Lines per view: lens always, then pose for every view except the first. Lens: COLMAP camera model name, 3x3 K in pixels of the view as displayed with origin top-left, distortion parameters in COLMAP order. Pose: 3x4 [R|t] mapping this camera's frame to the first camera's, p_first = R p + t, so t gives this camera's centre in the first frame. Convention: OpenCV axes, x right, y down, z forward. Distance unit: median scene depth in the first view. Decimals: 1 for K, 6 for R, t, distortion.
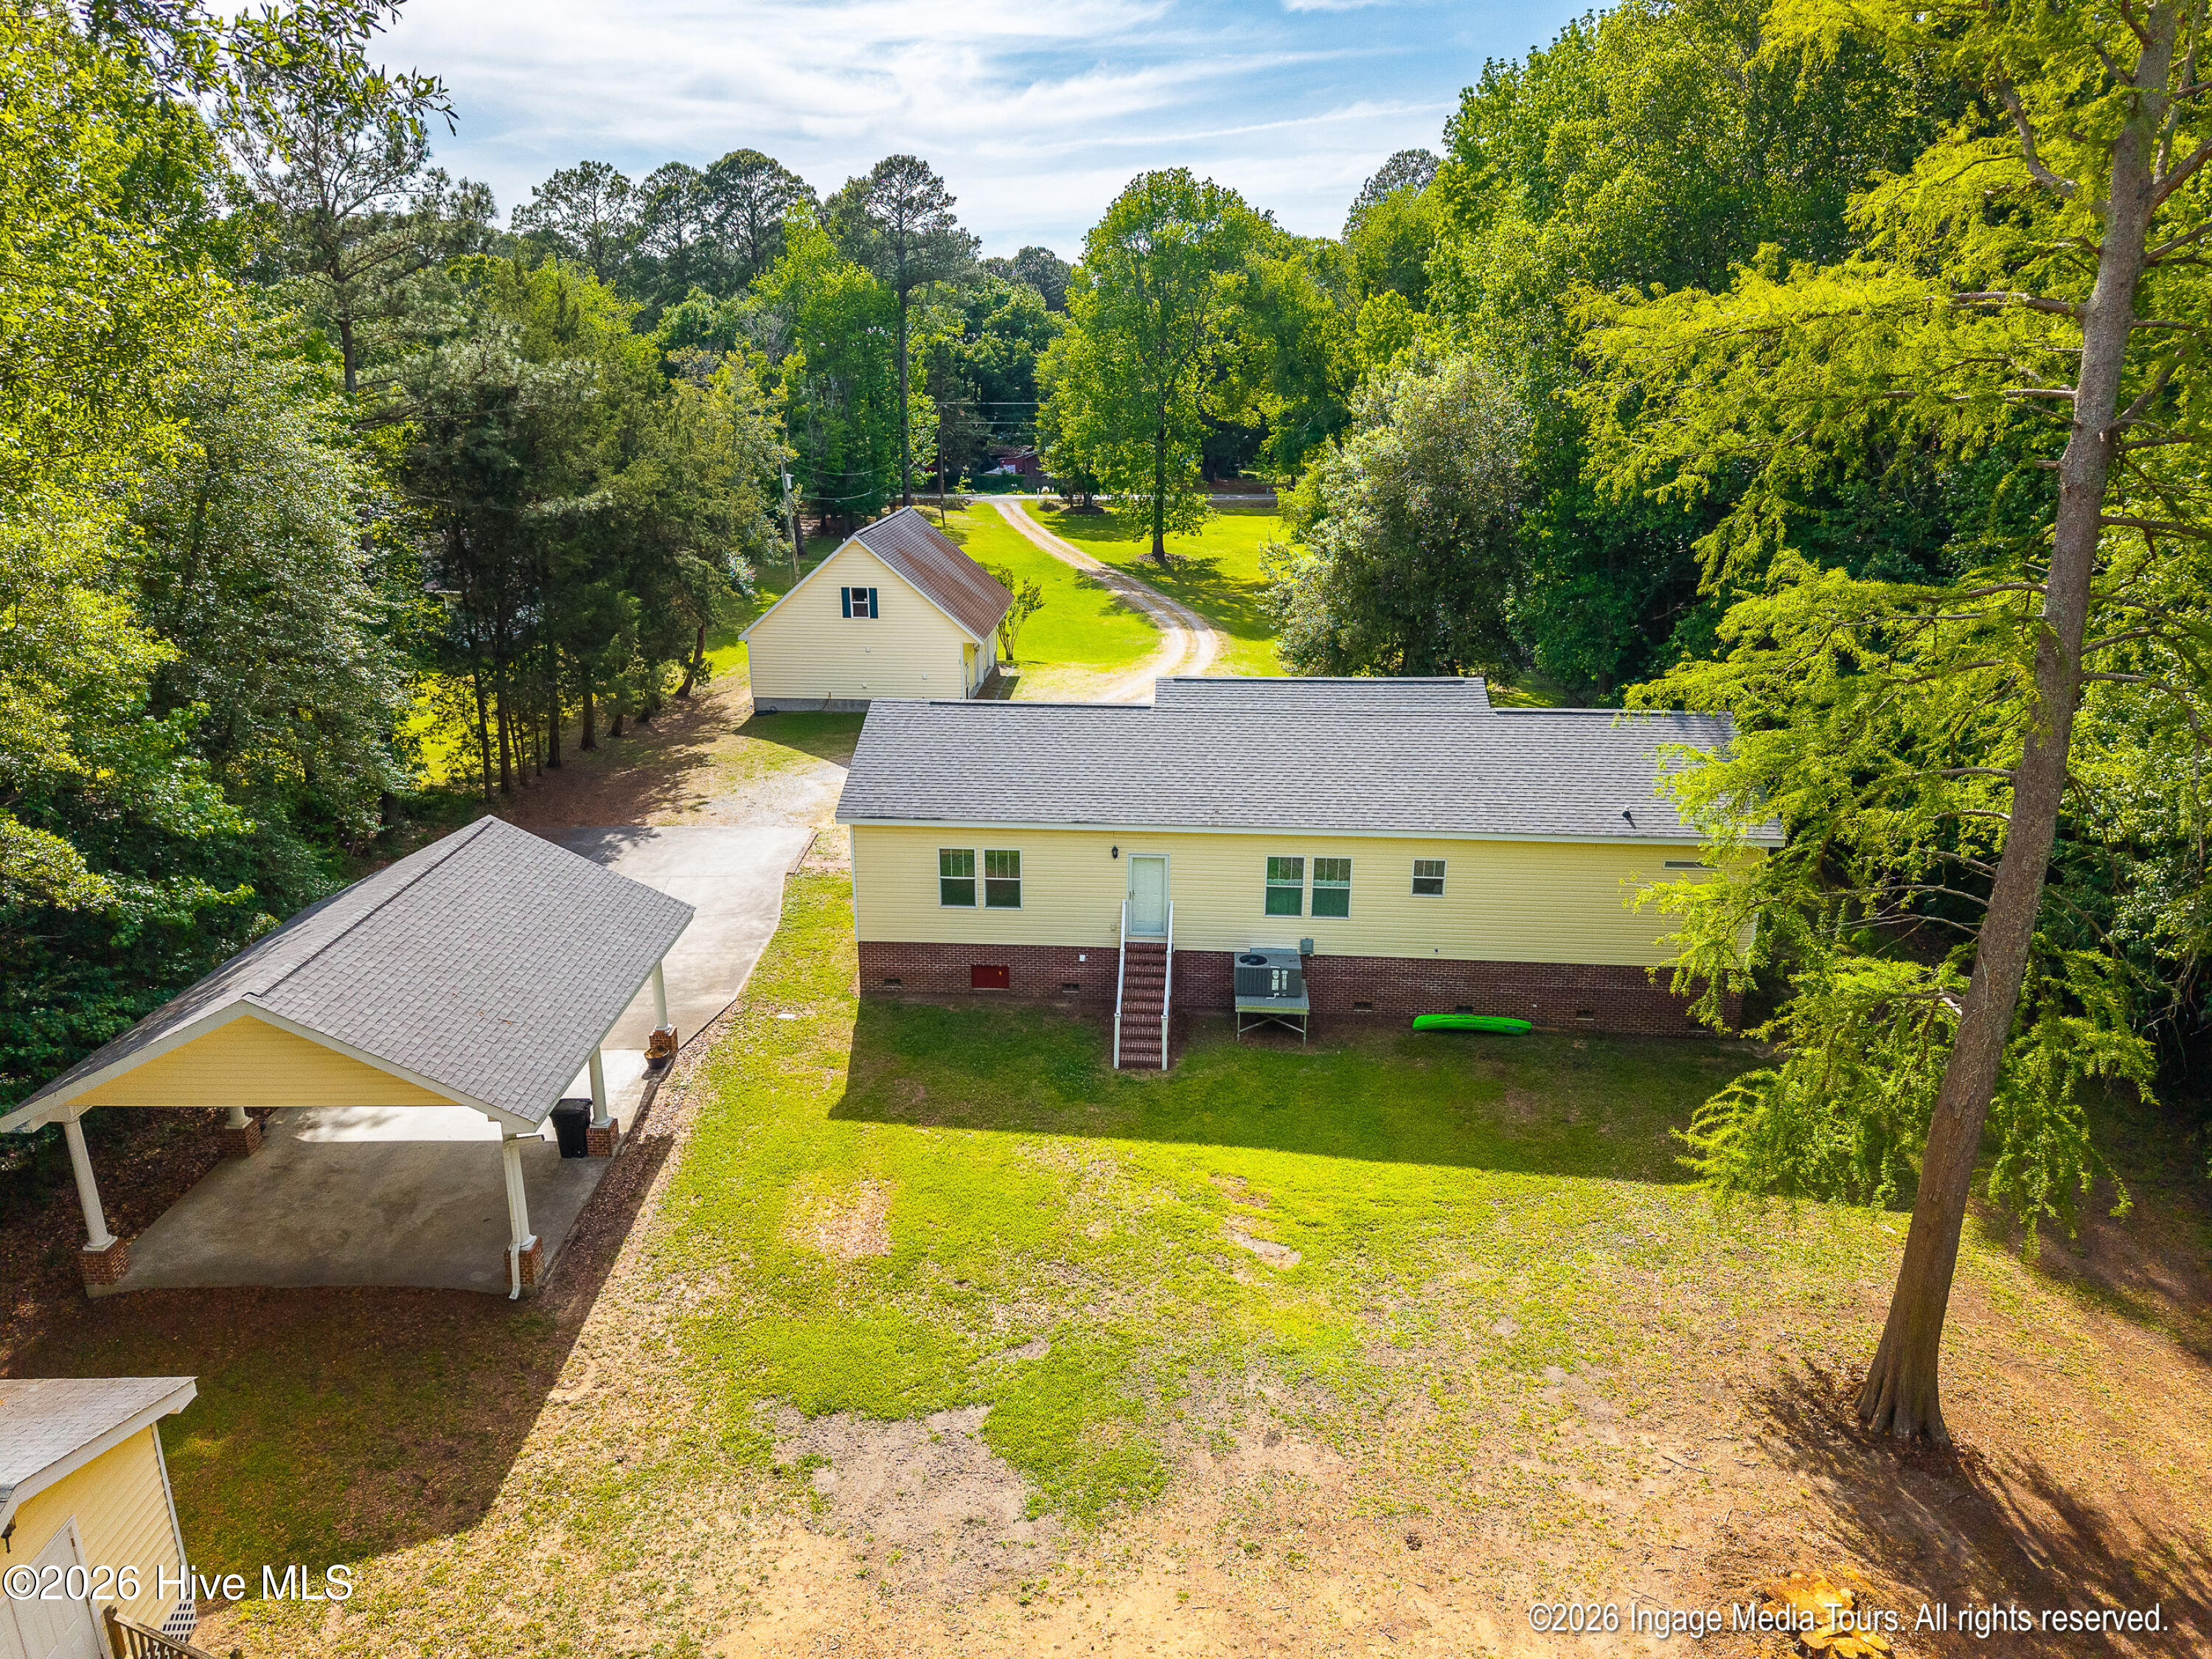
lens RADIAL K [[1460.4, 0, 1106.0], [0, 1460.4, 829.5], [0, 0, 1]] dist [0.057066, -0.037096]
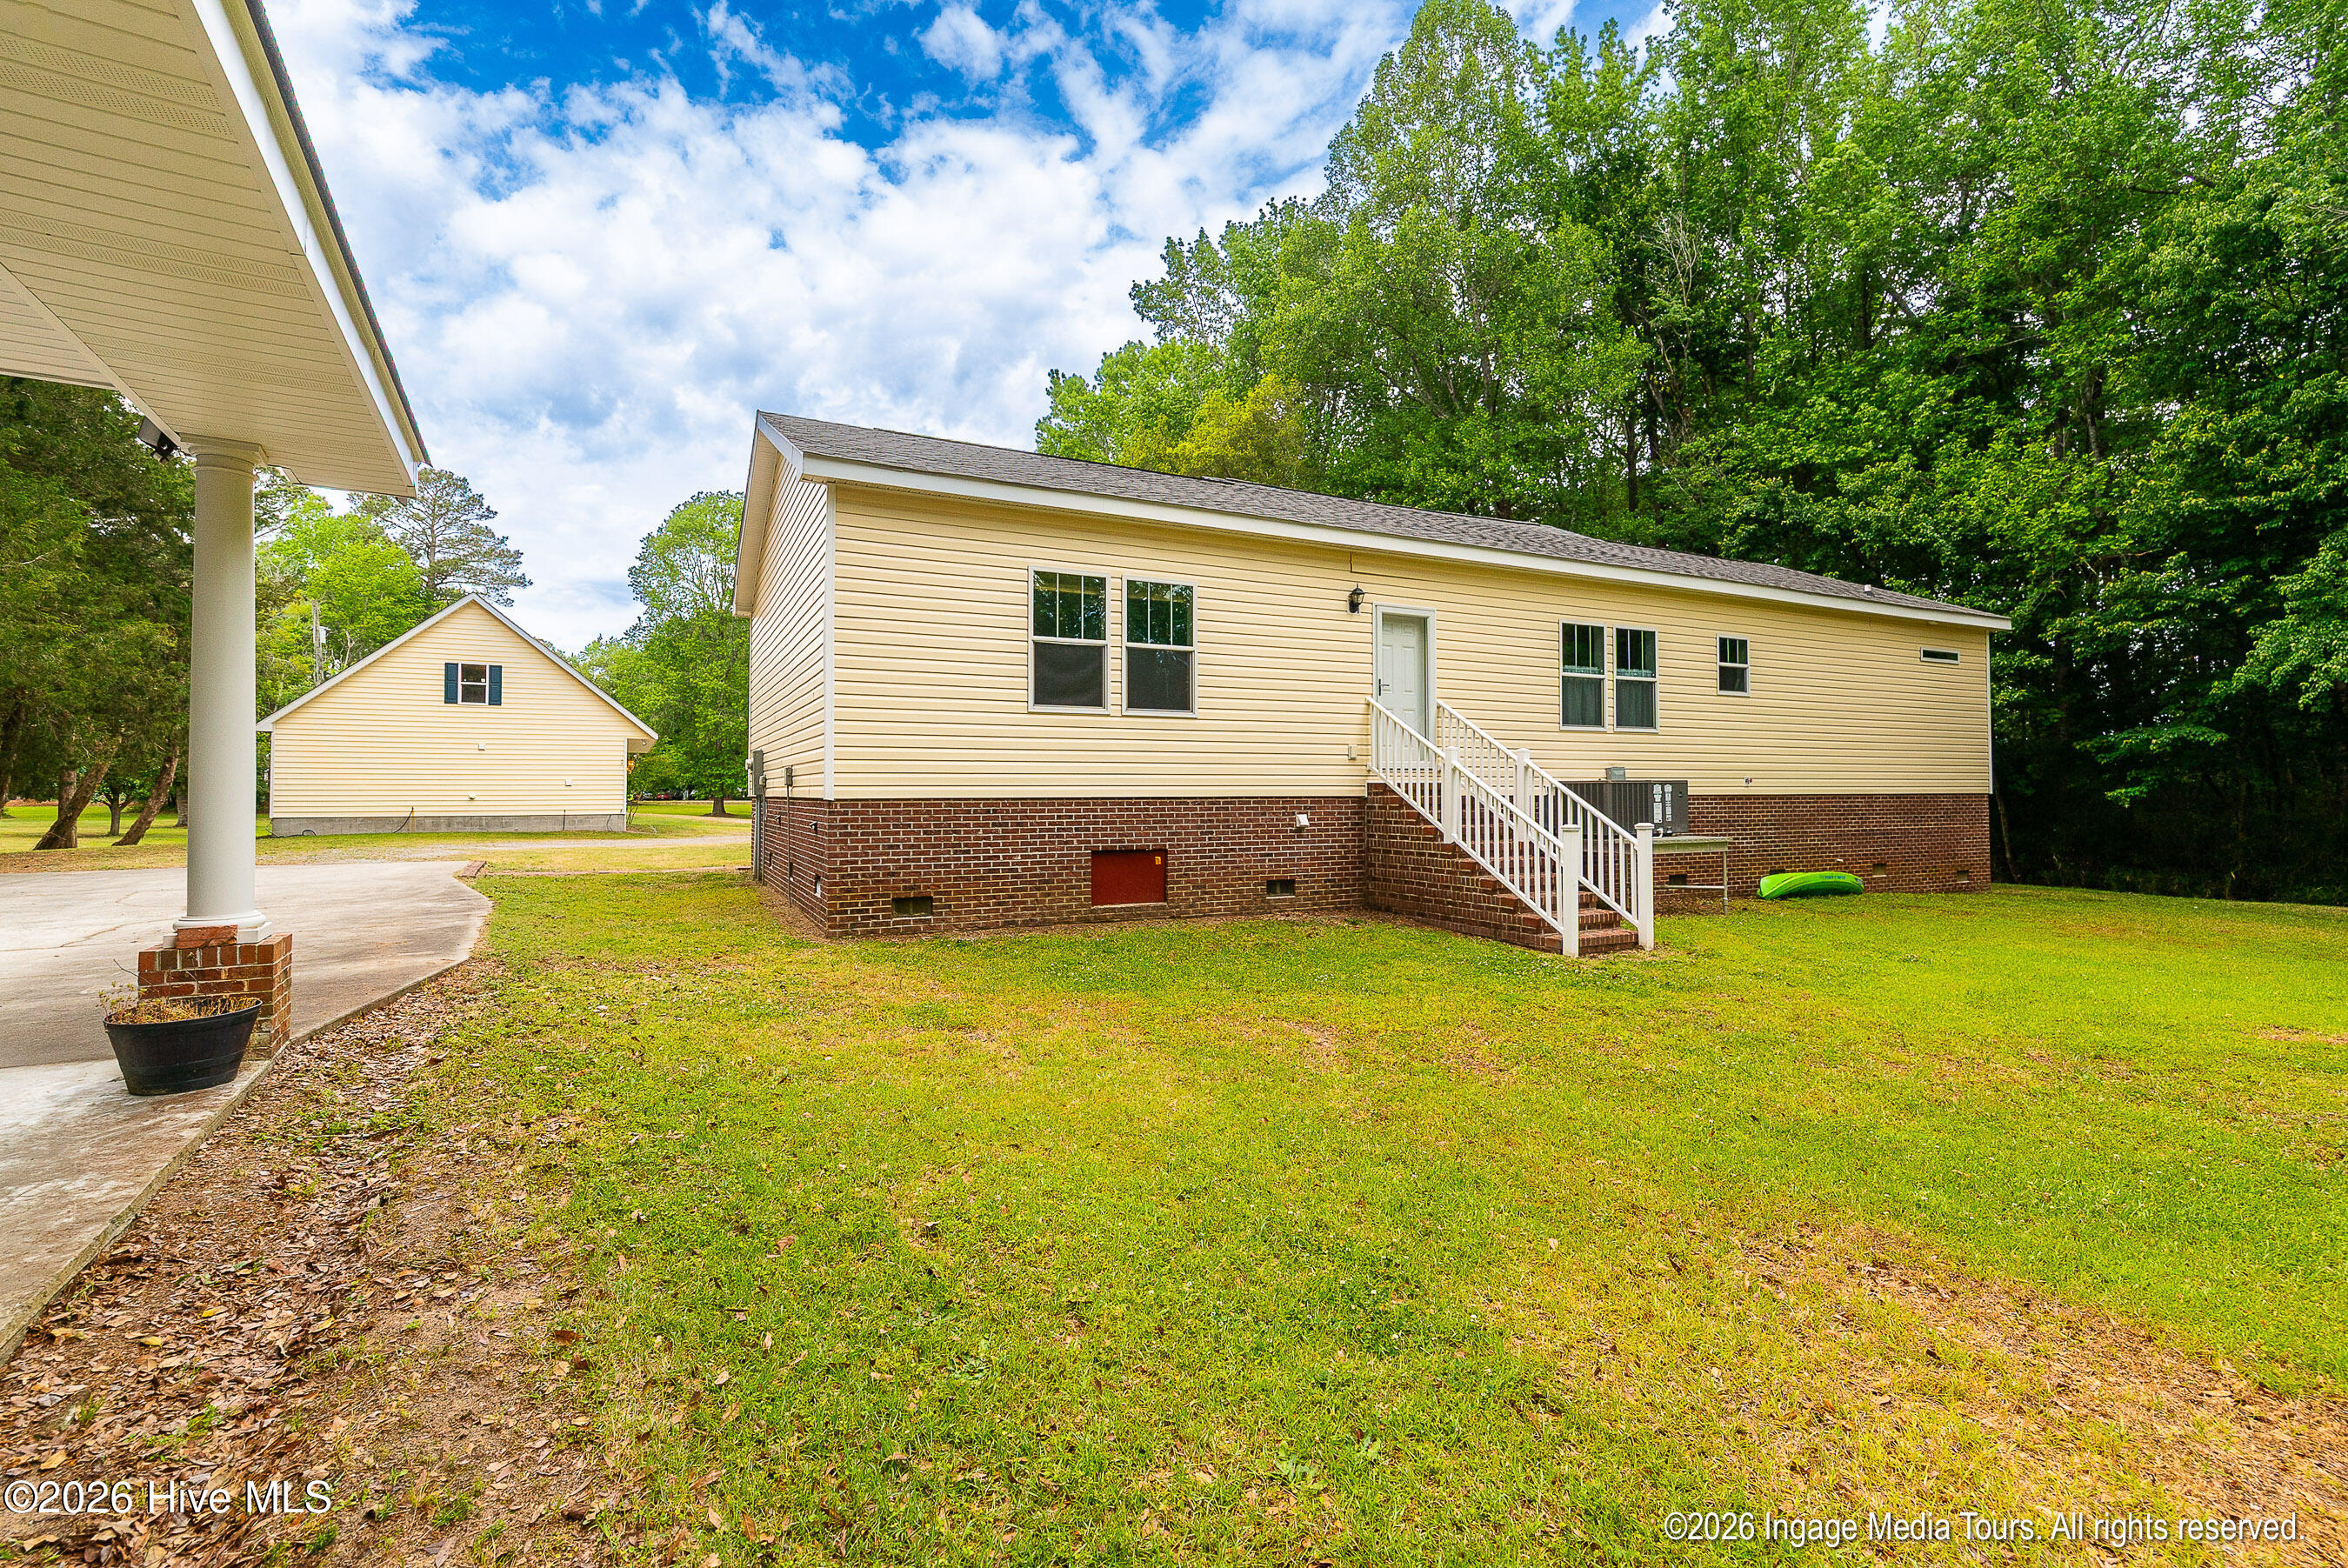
lens RADIAL K [[1017.9, 0, 1174.0], [0, 1017.9, 784.0], [0, 0, 1]] dist [0.000806, 0.000060]
pose [[0.855534, 0.002002, 0.517743, -0.237500], [0.157617, 0.951521, -0.264130, 0.163821], [-0.493172, 0.307577, 0.813743, 0.744110]]
